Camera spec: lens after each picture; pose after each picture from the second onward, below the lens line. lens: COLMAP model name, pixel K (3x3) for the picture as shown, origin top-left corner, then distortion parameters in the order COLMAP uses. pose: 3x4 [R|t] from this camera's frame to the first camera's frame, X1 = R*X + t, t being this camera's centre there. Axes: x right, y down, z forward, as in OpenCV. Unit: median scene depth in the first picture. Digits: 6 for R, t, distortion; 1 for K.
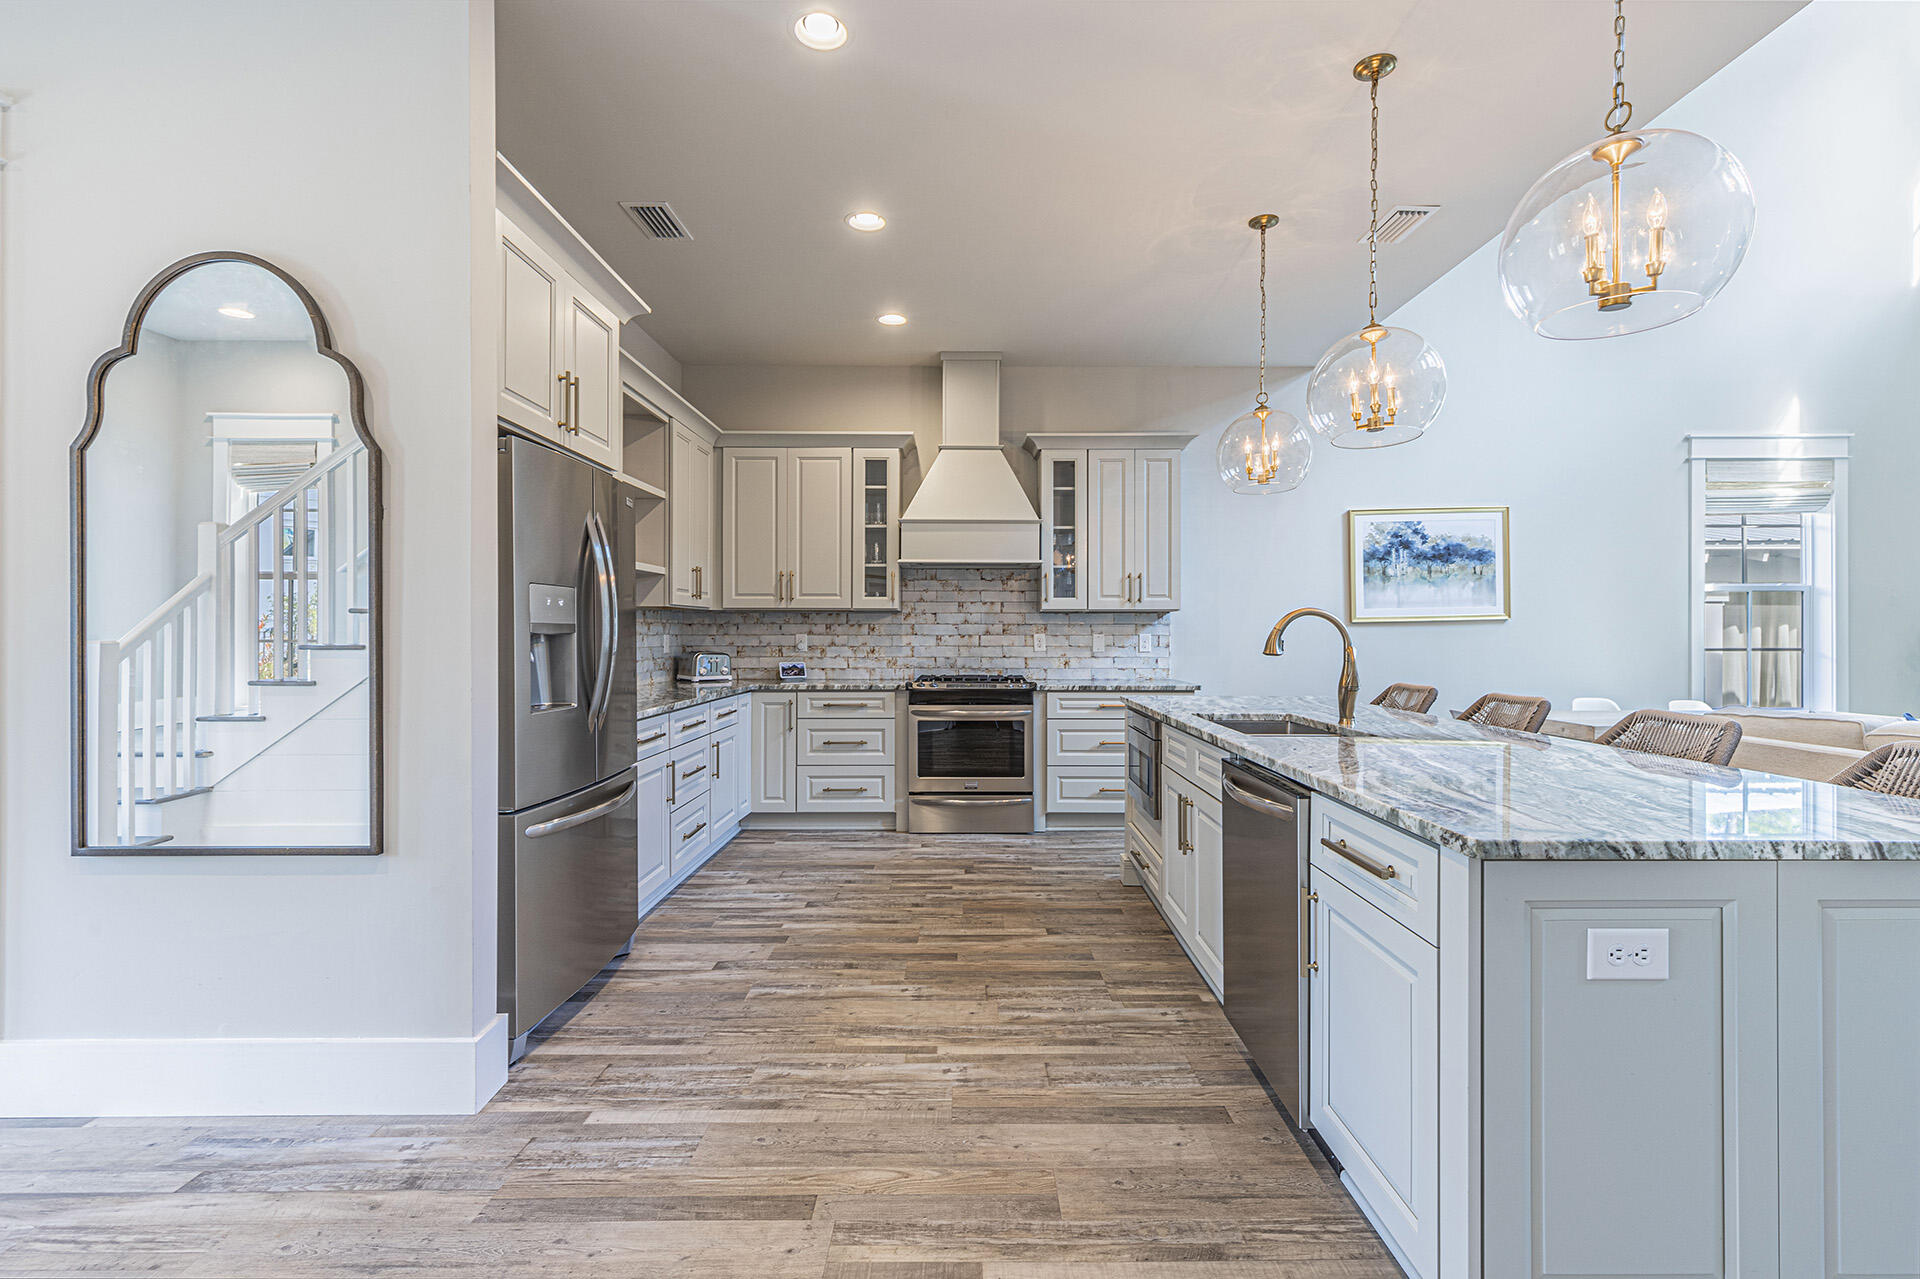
lens RADIAL K [[886.1, 0, 957.0], [0, 886.1, 635.0], [0, 0, 1]] dist [-0.002144, 0.000453]
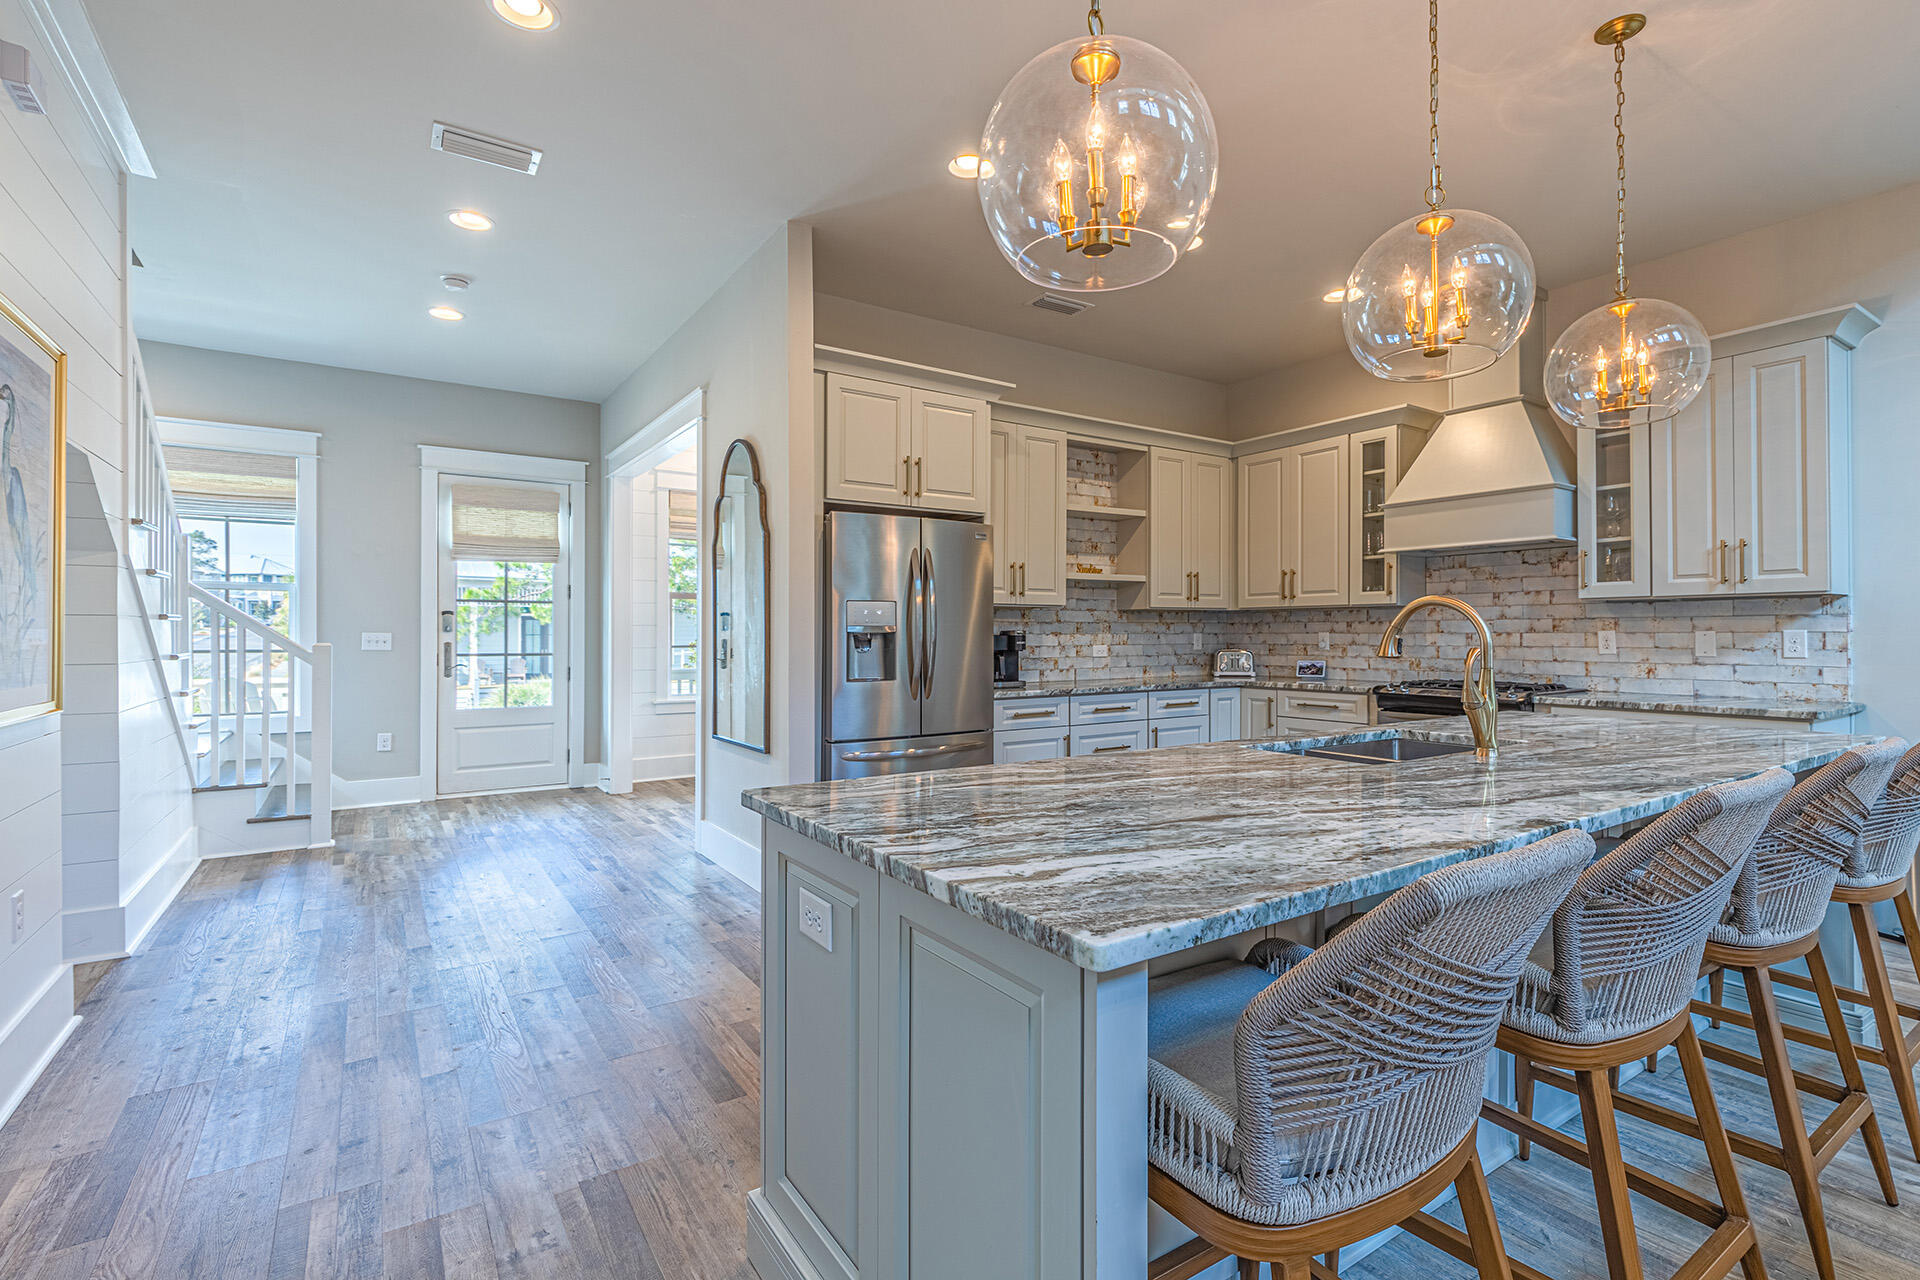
lens RADIAL K [[886.1, 0, 947.0], [0, 886.1, 633.1], [0, 0, 1]] dist [-0.002144, 0.000453]
pose [[0.537901, -0.003327, -0.843002, 0.442881], [0.001798, 0.999994, -0.002800, 0.001873], [0.843006, -0.000010, 0.537904, 0.134728]]
